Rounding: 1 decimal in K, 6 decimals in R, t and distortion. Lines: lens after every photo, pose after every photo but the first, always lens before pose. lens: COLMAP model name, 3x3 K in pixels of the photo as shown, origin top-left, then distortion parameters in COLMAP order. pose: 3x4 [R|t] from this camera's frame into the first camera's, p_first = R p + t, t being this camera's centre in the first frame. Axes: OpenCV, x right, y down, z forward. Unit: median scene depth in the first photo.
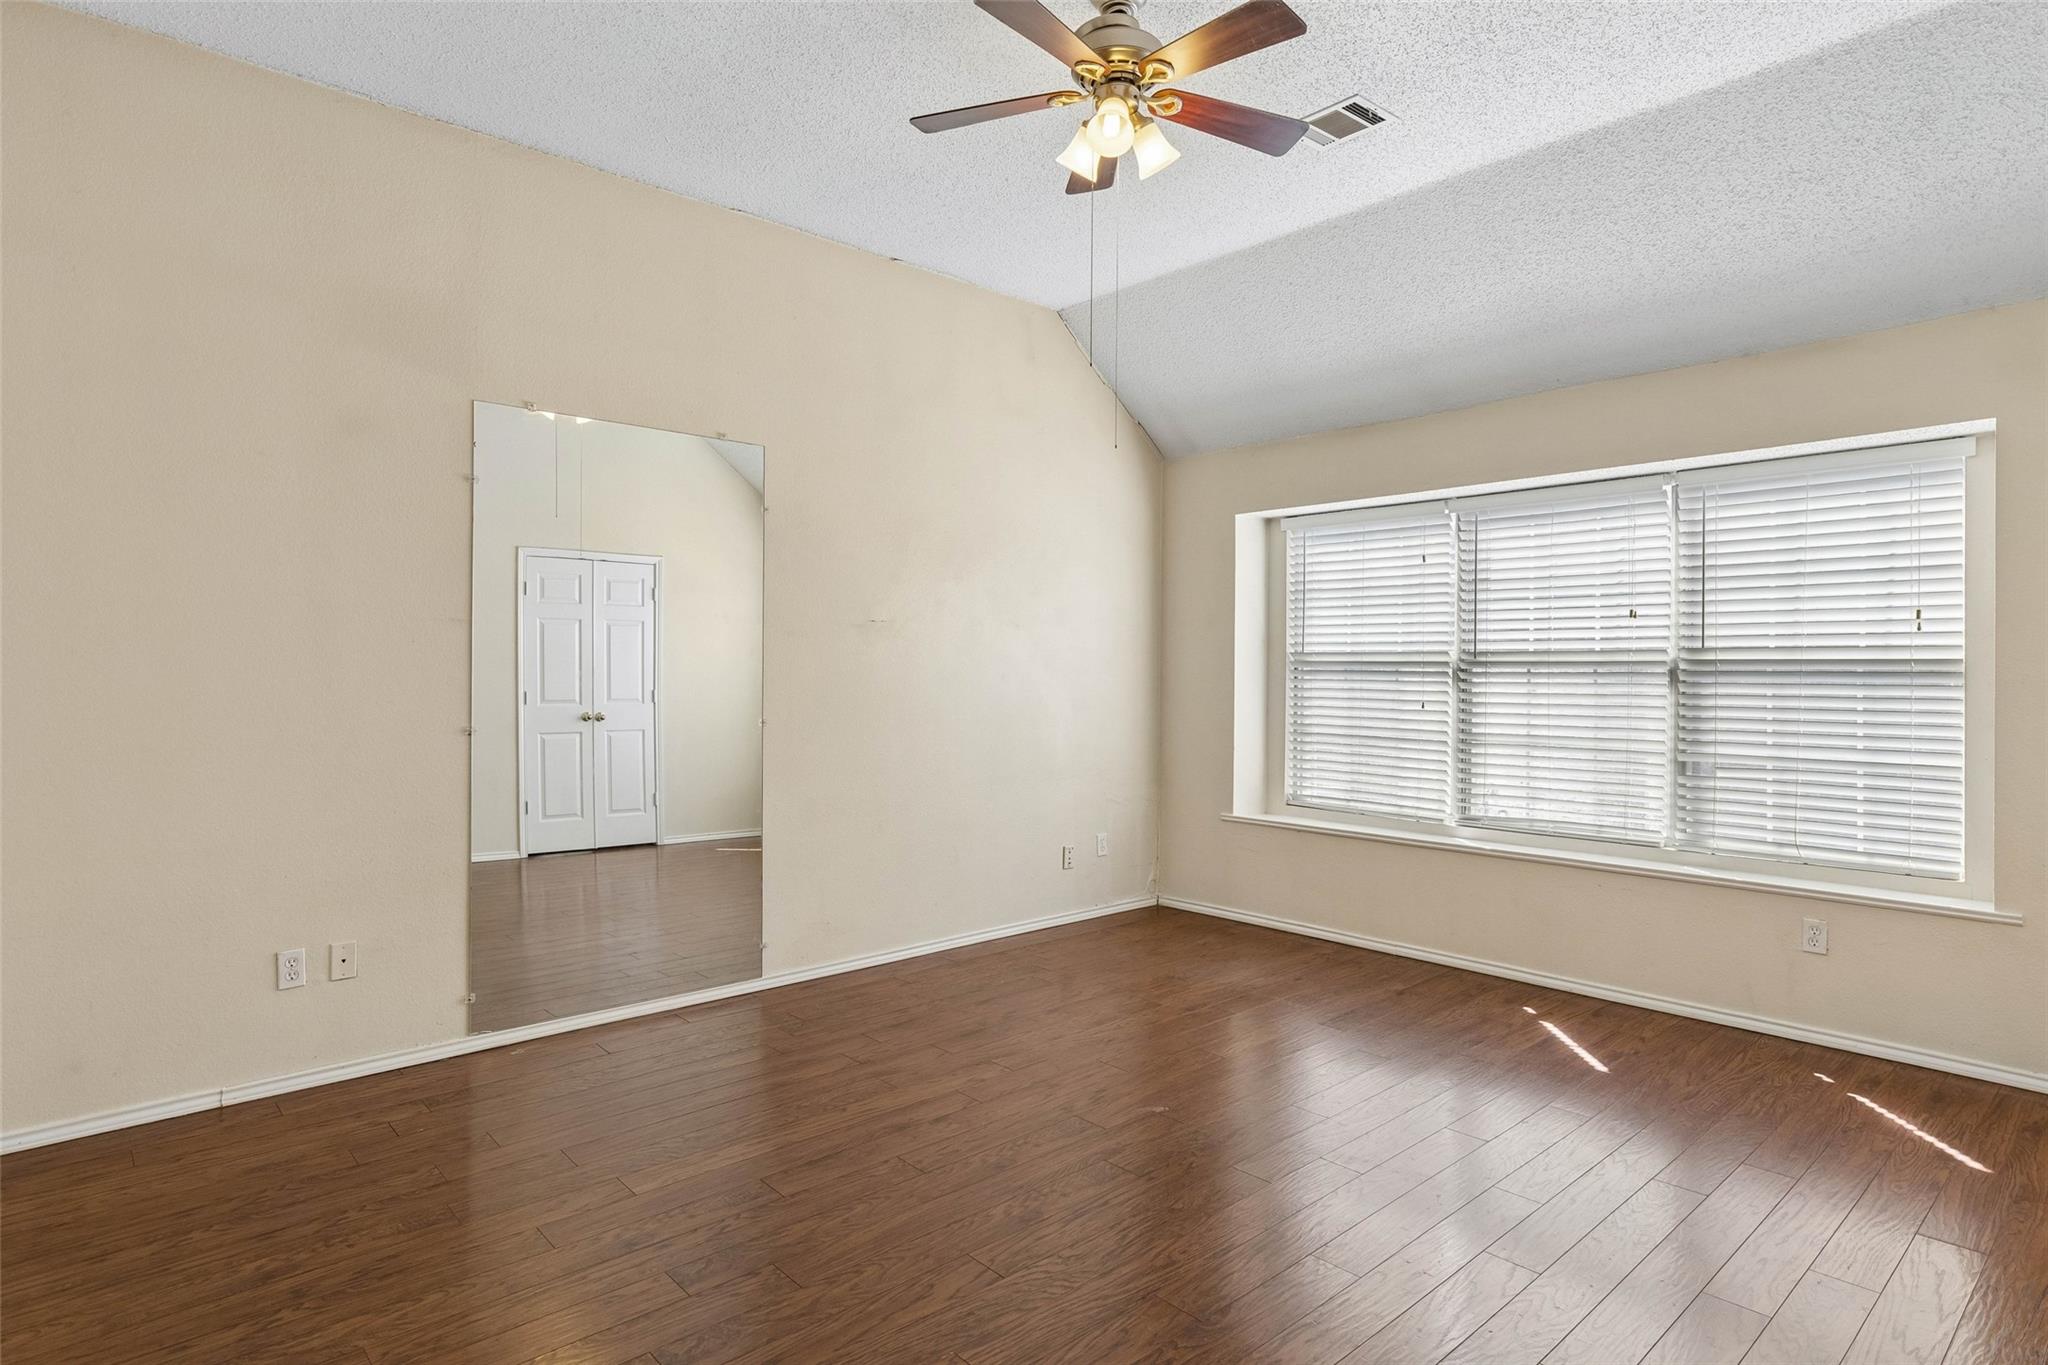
lens RADIAL K [[1146.0, 0, 1031.0], [0, 1146.0, 678.3], [0, 0, 1]] dist [0.007199, -0.000981]
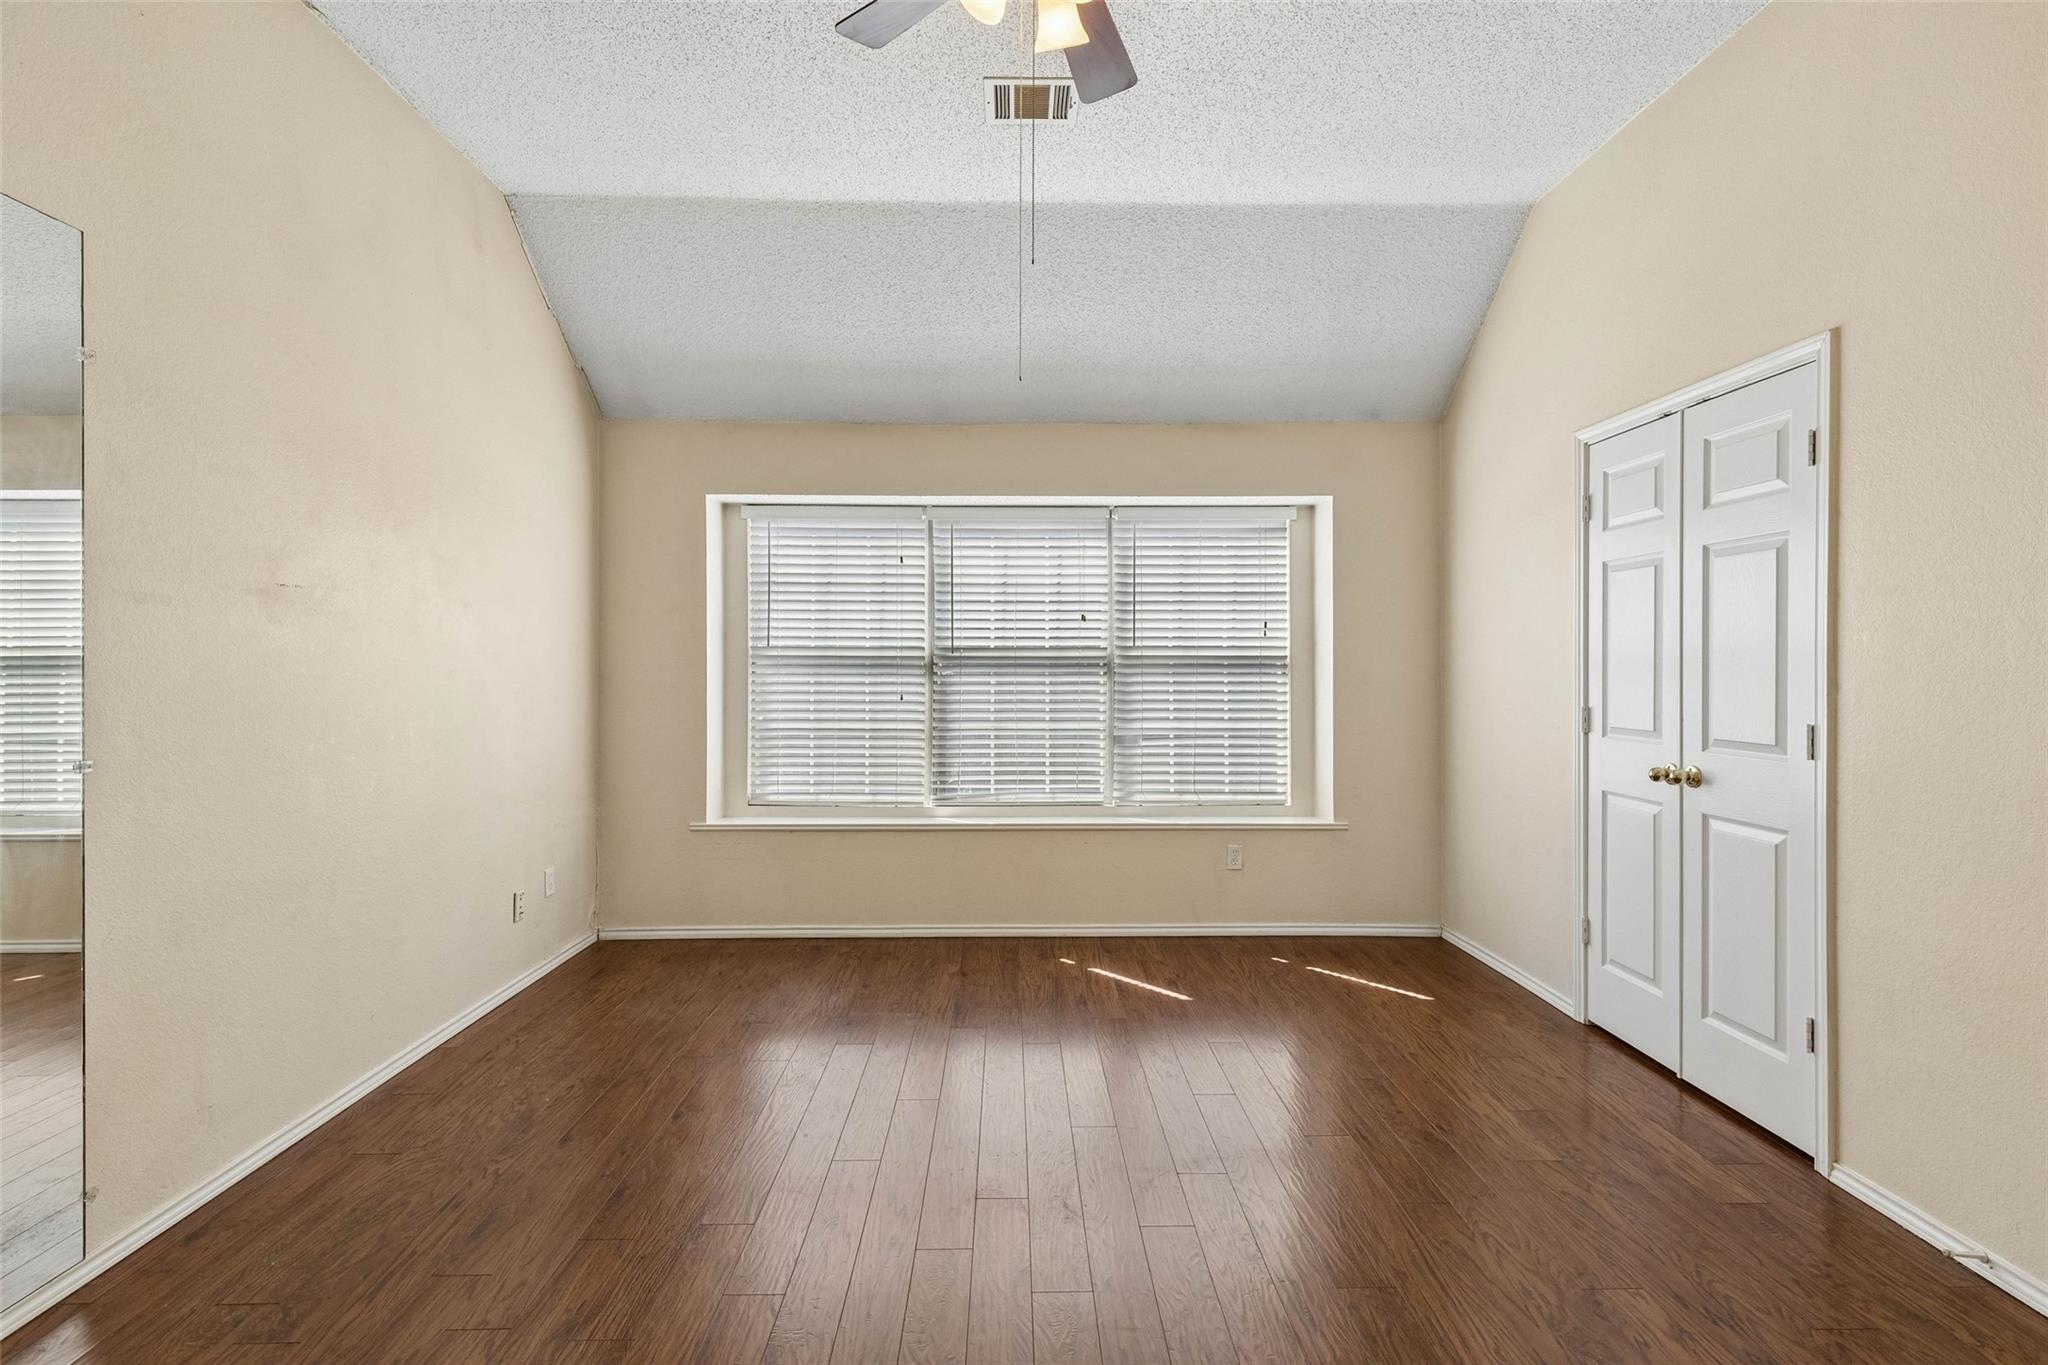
lens RADIAL K [[945.2, 0, 1012.3], [0, 945.2, 674.7], [0, 0, 1]] dist [0.019960, -0.000787]
pose [[0.647196, -0.010837, 0.762247, -0.287812], [0.008155, 0.999940, 0.007292, -0.003268], [-0.762280, 0.001497, 0.647245, 0.389861]]
